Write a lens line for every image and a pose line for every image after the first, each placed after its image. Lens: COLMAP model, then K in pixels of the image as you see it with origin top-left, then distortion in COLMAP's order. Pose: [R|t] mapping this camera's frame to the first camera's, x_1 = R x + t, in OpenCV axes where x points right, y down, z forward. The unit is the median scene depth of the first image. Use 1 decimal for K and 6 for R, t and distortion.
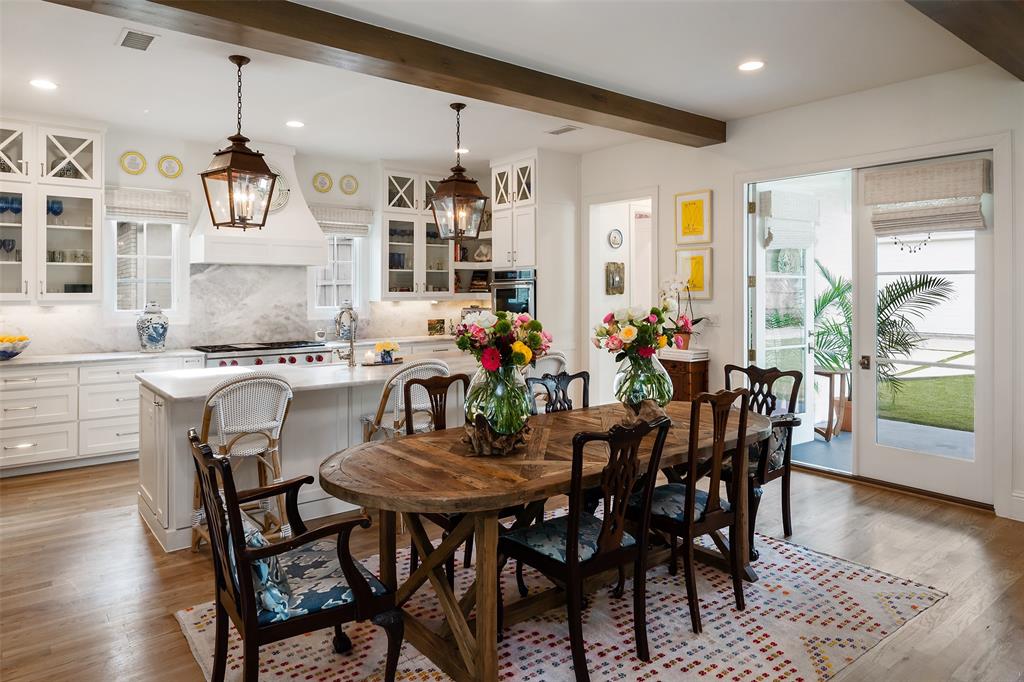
lens RADIAL K [[636.1, 0, 507.9], [0, 636.1, 293.1], [0, 0, 1]] dist [-0.004103, -0.000920]
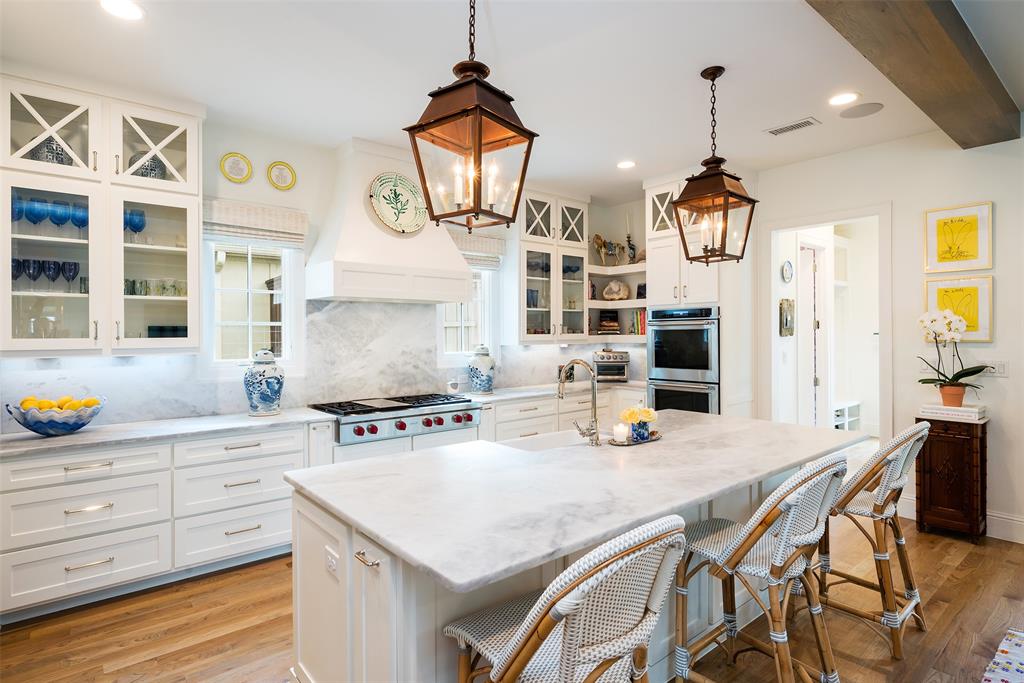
lens RADIAL K [[523.8, 0, 508.3], [0, 523.8, 337.5], [0, 0, 1]] dist [-0.003853, 0.000294]
pose [[0.999736, -0.004869, 0.022436, -0.279112], [0.004765, 0.999978, 0.004683, -0.001252], [-0.022458, -0.004575, 0.999737, 0.364037]]
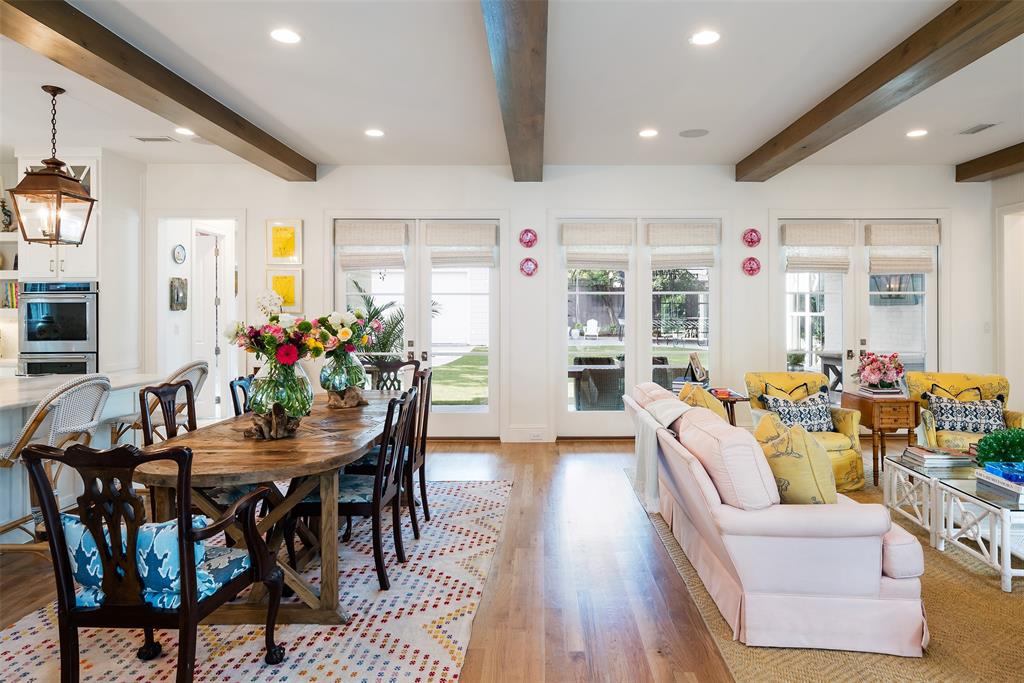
lens RADIAL K [[596.8, 0, 543.4], [0, 596.8, 311.9], [0, 0, 1]] dist [-0.003764, -0.000725]
pose [[0.608159, 0.000656, 0.793815, -0.274544], [0.005482, 0.999972, -0.005027, 0.015169], [-0.793797, 0.007409, 0.608138, -0.020480]]
